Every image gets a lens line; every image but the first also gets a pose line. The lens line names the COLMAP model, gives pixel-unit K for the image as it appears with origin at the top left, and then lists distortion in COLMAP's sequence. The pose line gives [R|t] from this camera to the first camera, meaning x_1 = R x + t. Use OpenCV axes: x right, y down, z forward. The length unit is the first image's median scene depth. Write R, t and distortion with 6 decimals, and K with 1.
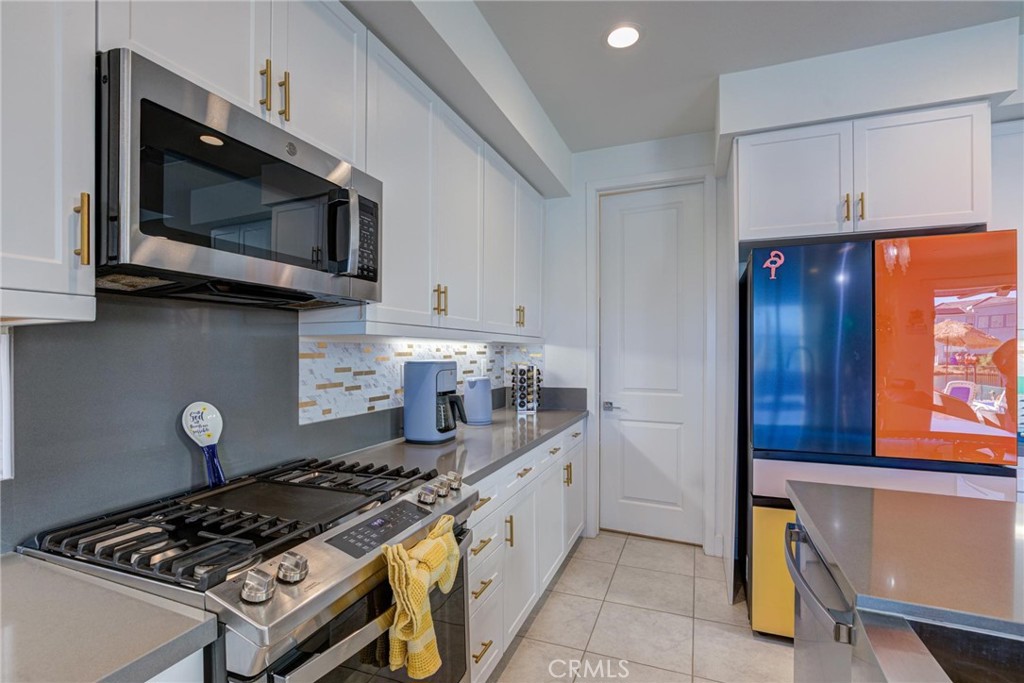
lens RADIAL K [[449.7, 0, 514.8], [0, 449.7, 331.9], [0, 0, 1]] dist [-0.000821, -0.000197]
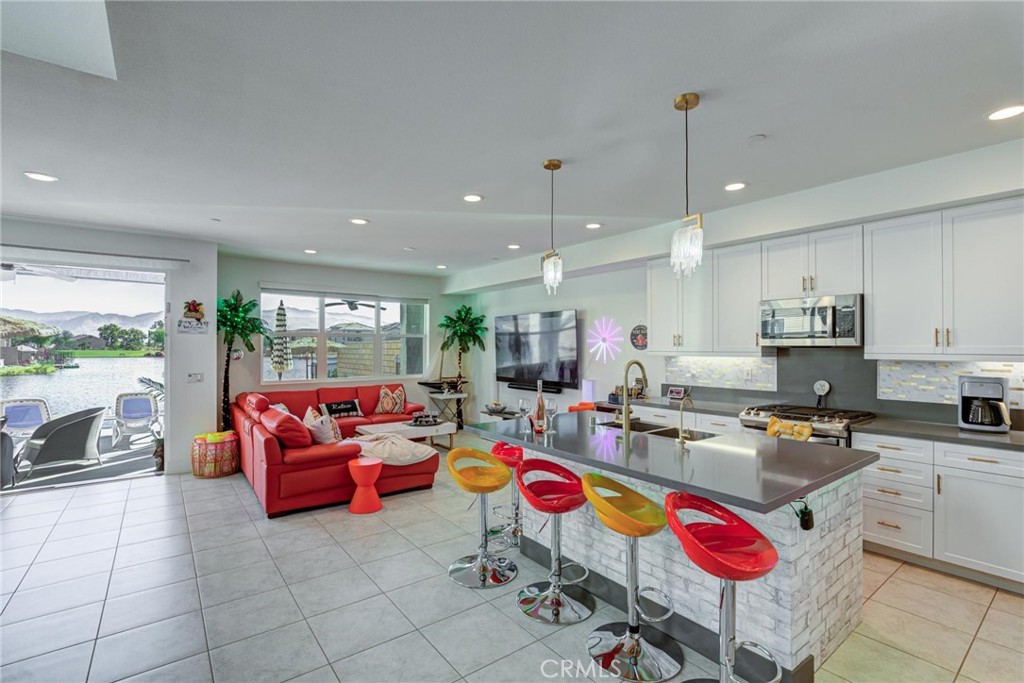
lens RADIAL K [[466.8, 0, 508.9], [0, 466.8, 350.5], [0, 0, 1]] dist [-0.030972, 0.009293]
pose [[-0.527957, 0.001625, -0.849270, 1.916697], [0.032049, 0.999324, -0.018011, -0.039863], [0.848666, -0.036727, -0.527652, 0.524349]]
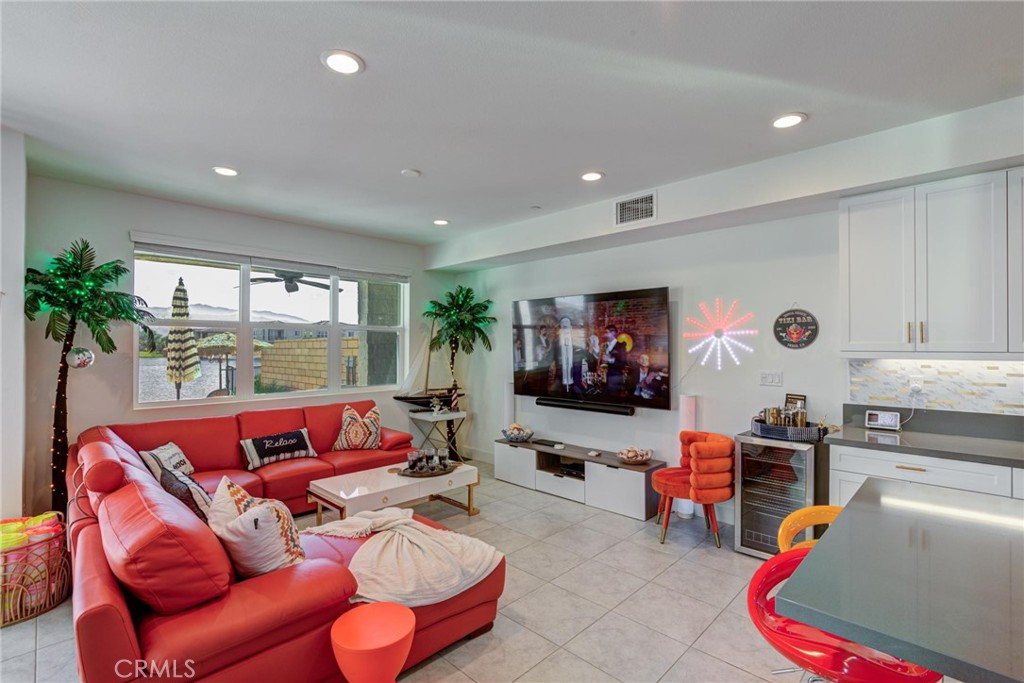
lens RADIAL K [[466.8, 0, 508.9], [0, 466.8, 350.5], [0, 0, 1]] dist [-0.030972, 0.009293]
pose [[-0.397839, 0.002685, -0.917451, 1.171437], [0.035229, 0.999303, -0.012352, -0.077885], [0.916778, -0.037235, -0.397657, -0.540998]]
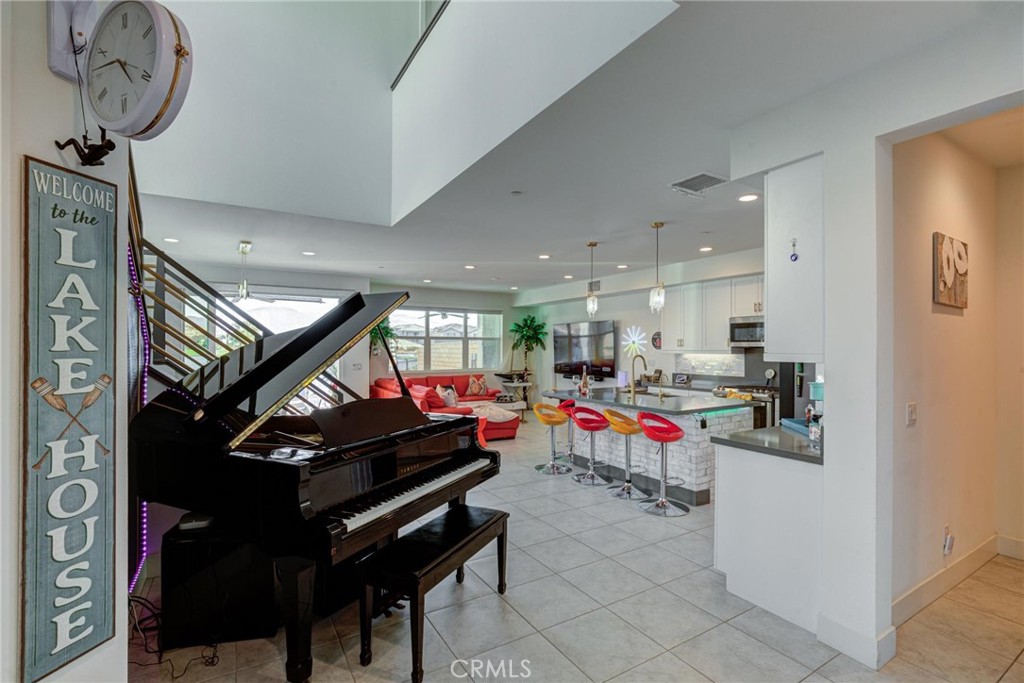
lens RADIAL K [[466.8, 0, 508.9], [0, 466.8, 350.5], [0, 0, 1]] dist [-0.030972, 0.009293]
pose [[-0.616897, -0.000856, -0.787043, 2.990204], [0.027168, 0.999380, -0.022382, -0.005602], [0.786575, -0.035189, -0.616492, 1.139038]]
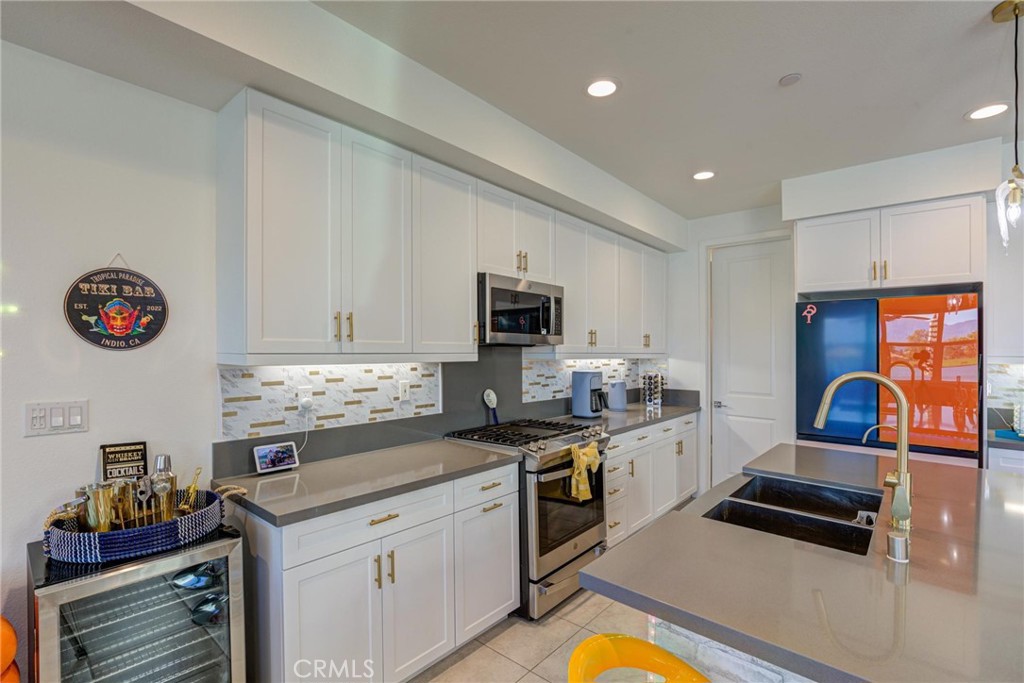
lens RADIAL K [[466.8, 0, 508.9], [0, 466.8, 350.5], [0, 0, 1]] dist [-0.030972, 0.009293]
pose [[0.940171, 0.006519, -0.340641, 0.140772], [0.008931, 0.999002, 0.043769, -0.096039], [0.340586, -0.044192, 0.939174, -0.781909]]
